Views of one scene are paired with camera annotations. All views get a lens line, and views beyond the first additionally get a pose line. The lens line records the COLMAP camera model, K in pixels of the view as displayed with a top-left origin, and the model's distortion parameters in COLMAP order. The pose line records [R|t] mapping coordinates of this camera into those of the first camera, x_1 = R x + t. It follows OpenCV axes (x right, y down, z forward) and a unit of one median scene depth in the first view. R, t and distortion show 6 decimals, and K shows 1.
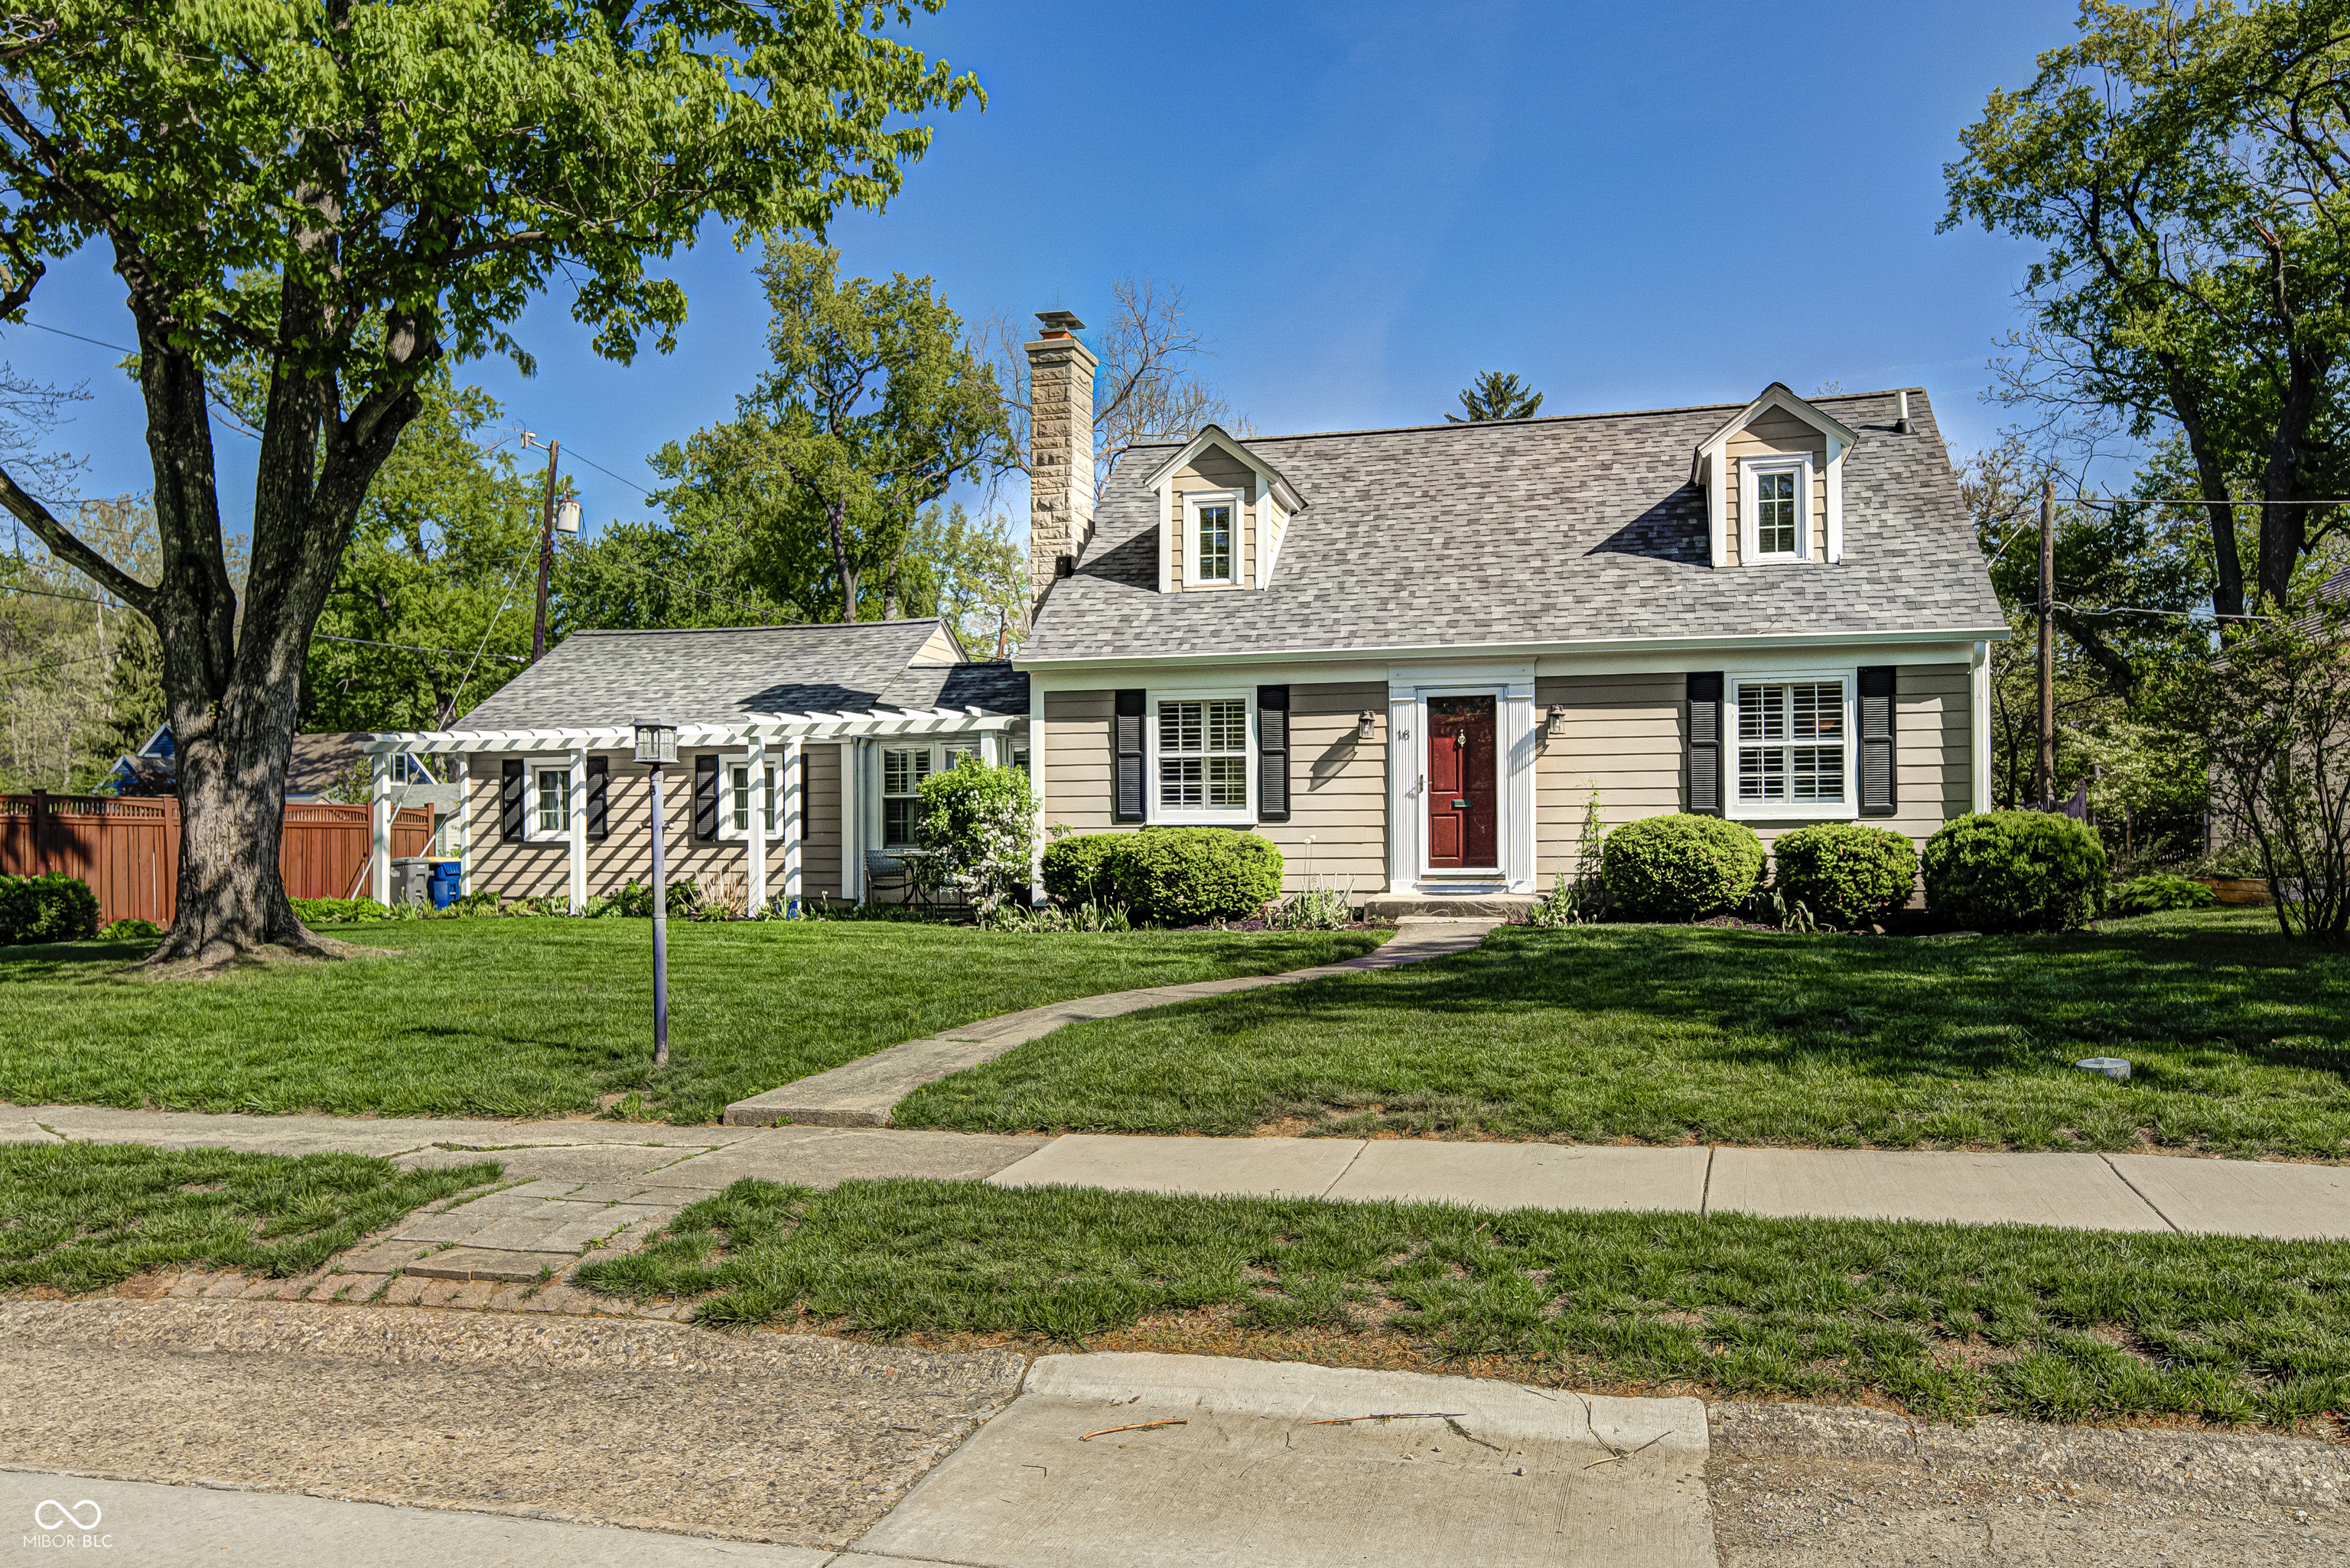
lens RADIAL K [[1513.7, 0, 1212.2], [0, 1513.7, 811.4], [0, 0, 1]] dist [0.017403, 0.002356]
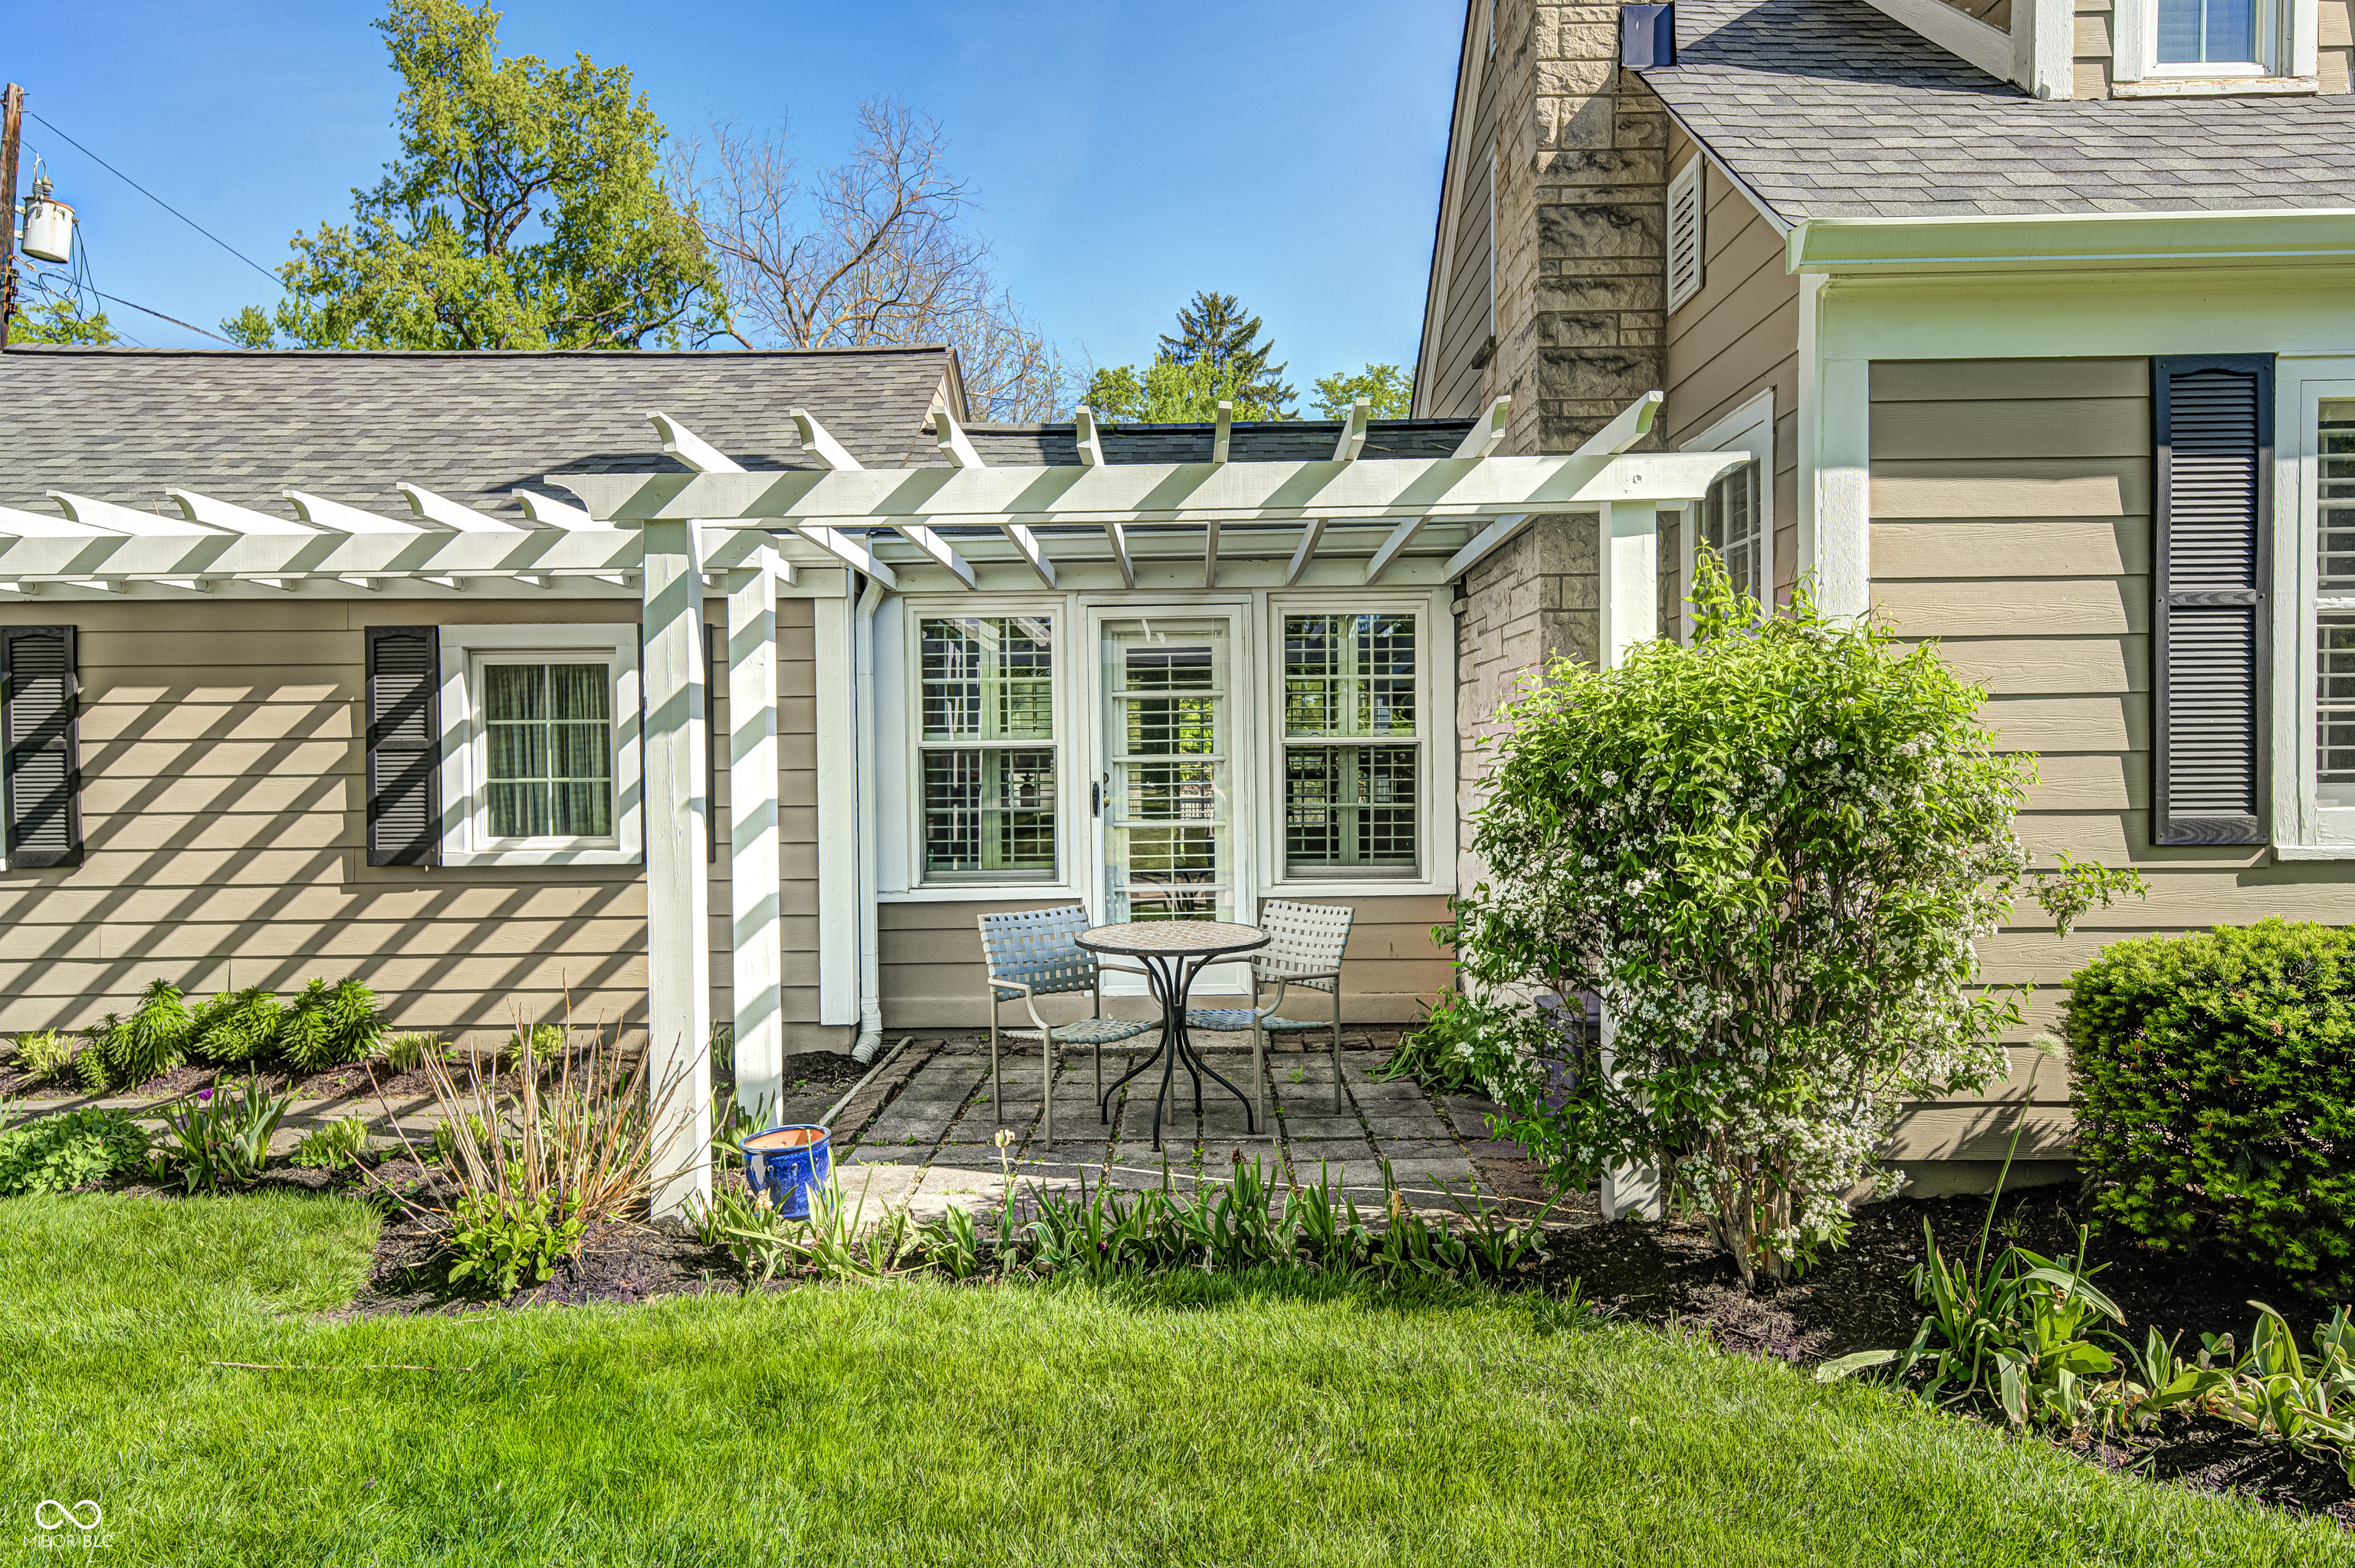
lens RADIAL K [[1433.4, 0, 1185.7], [0, 1433.4, 778.1], [0, 0, 1]] dist [0.019822, 0.001363]
pose [[0.974126, -0.005692, 0.225932, -0.279725], [0.000496, 0.999734, 0.023051, -0.011531], [-0.226003, -0.022343, 0.973870, 0.762492]]
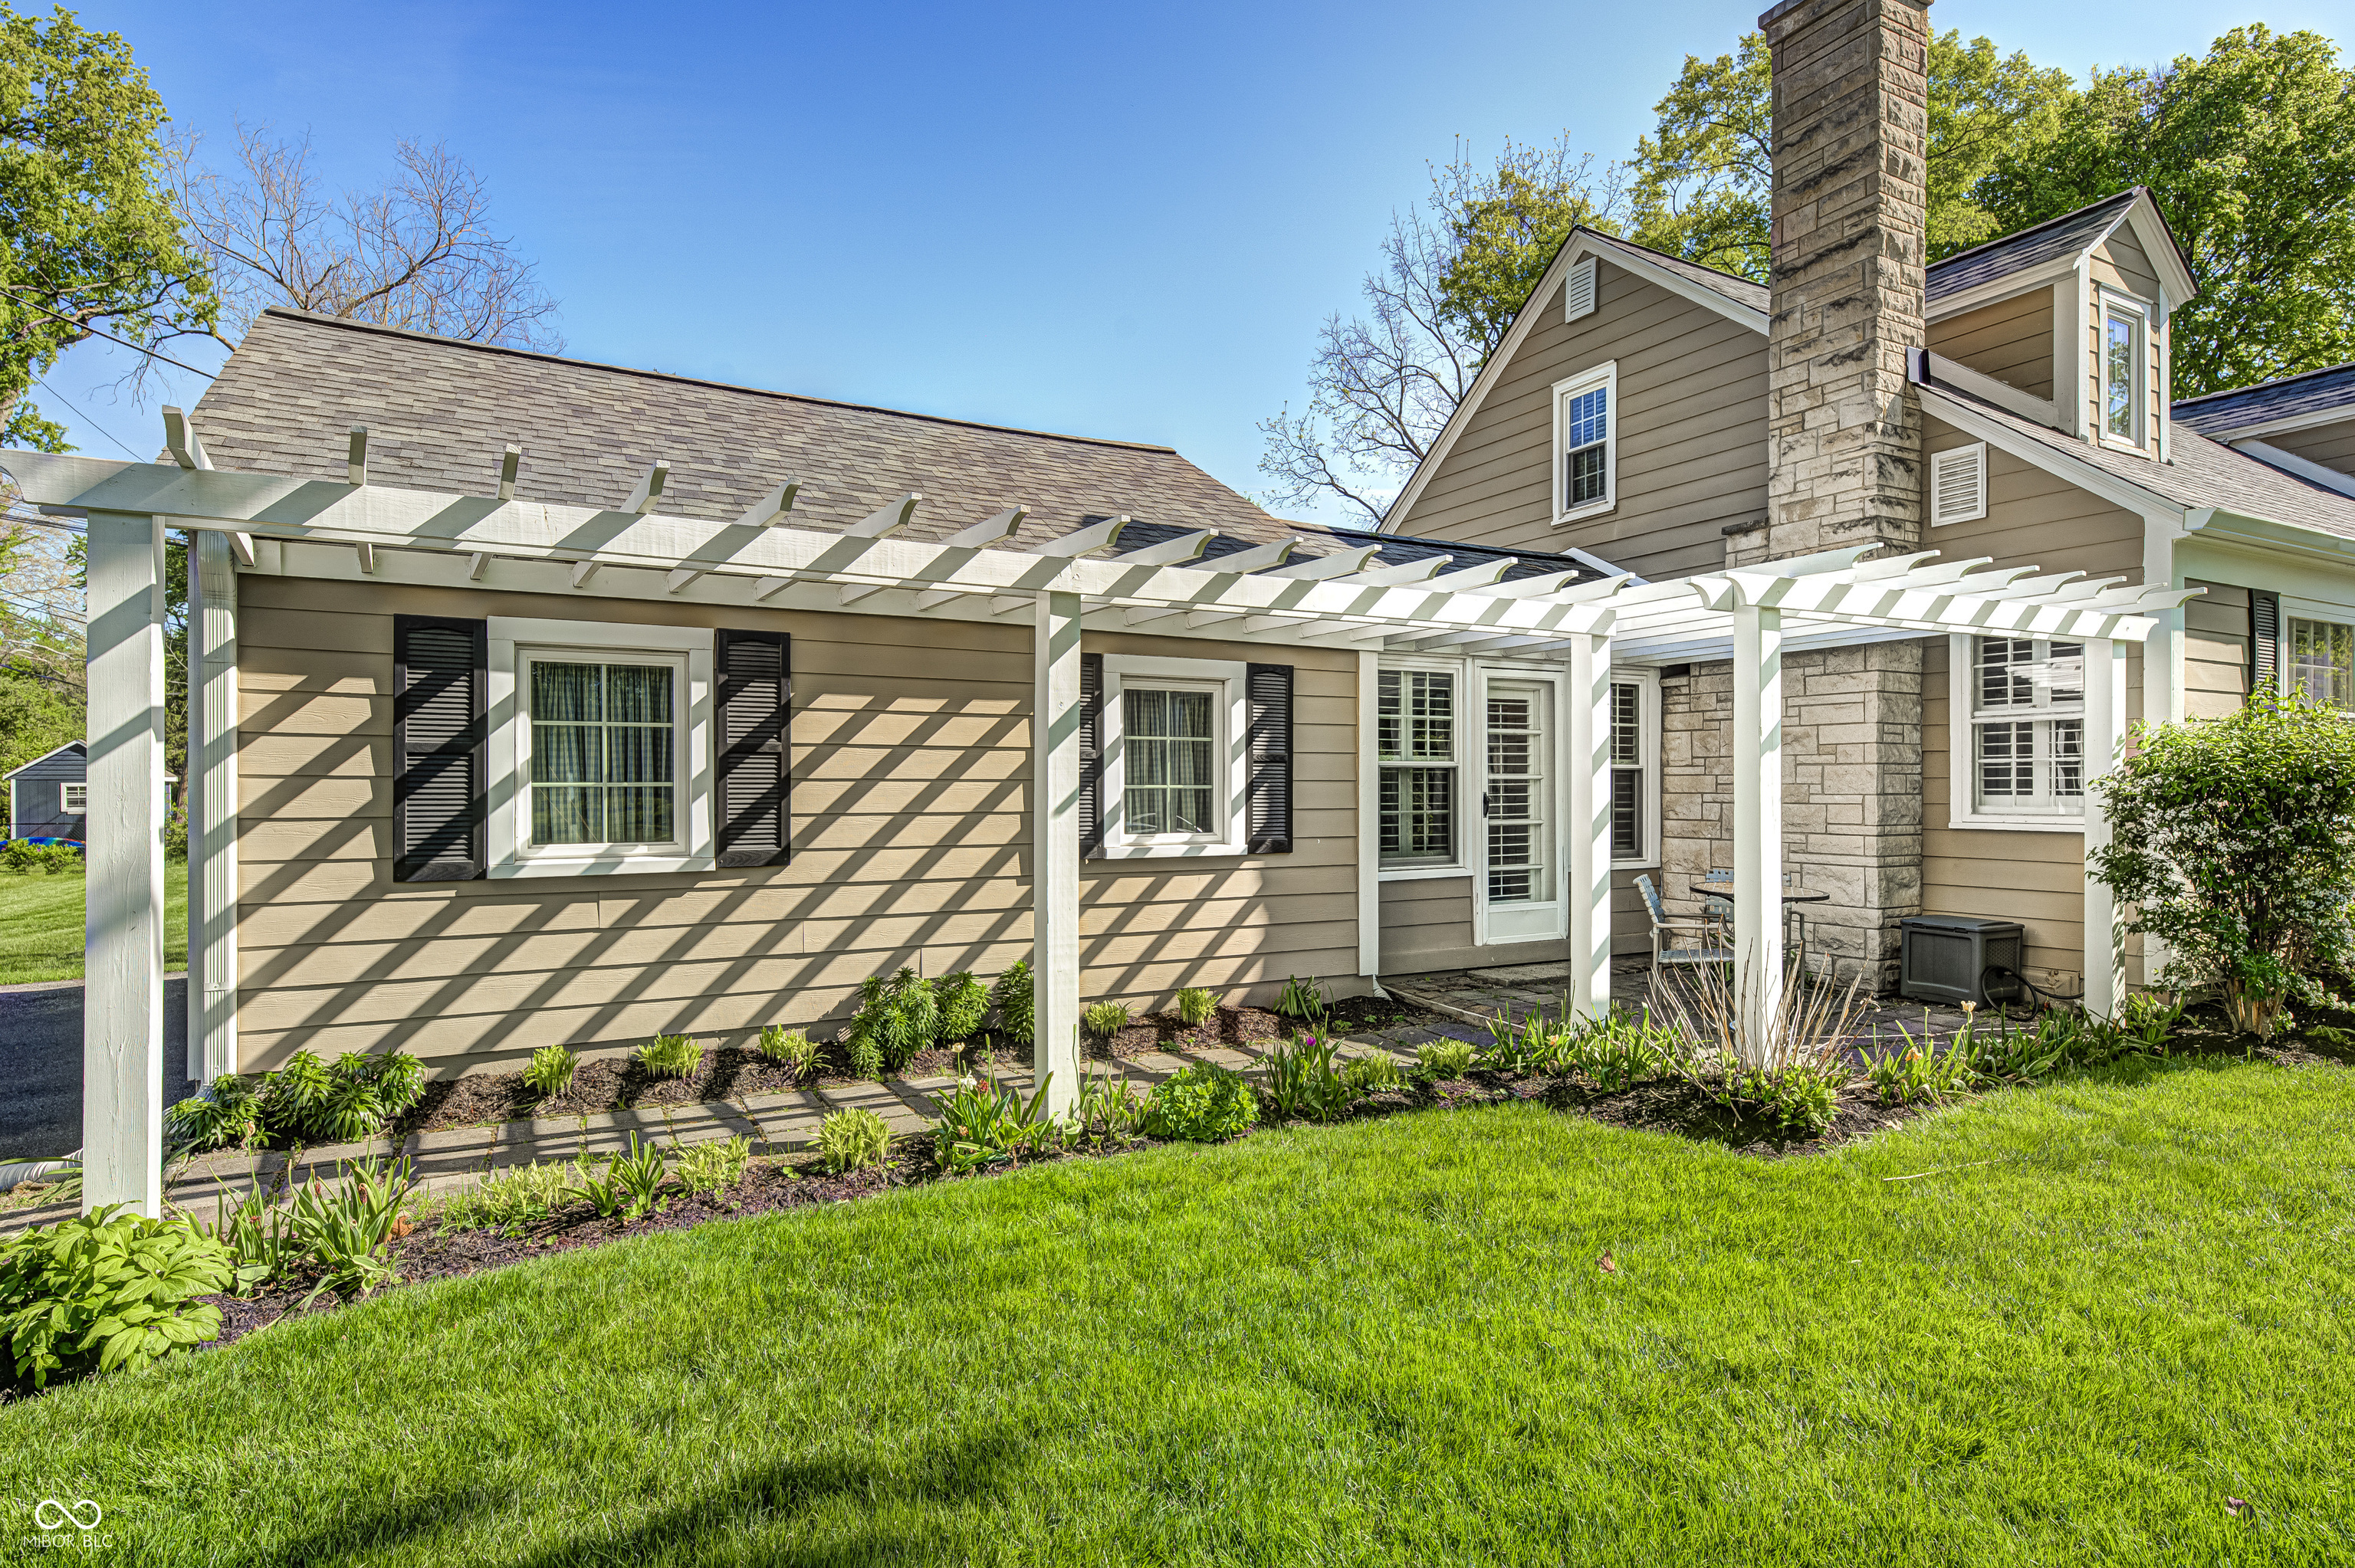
lens RADIAL K [[1164.8, 0, 1167.0], [0, 1164.8, 785.1], [0, 0, 1]] dist [0.004974, 0.000771]
pose [[0.759428, 0.008426, 0.650537, -0.627250], [-0.013857, 0.999899, 0.003225, -0.003364], [-0.650444, -0.011464, 0.759468, 0.900269]]
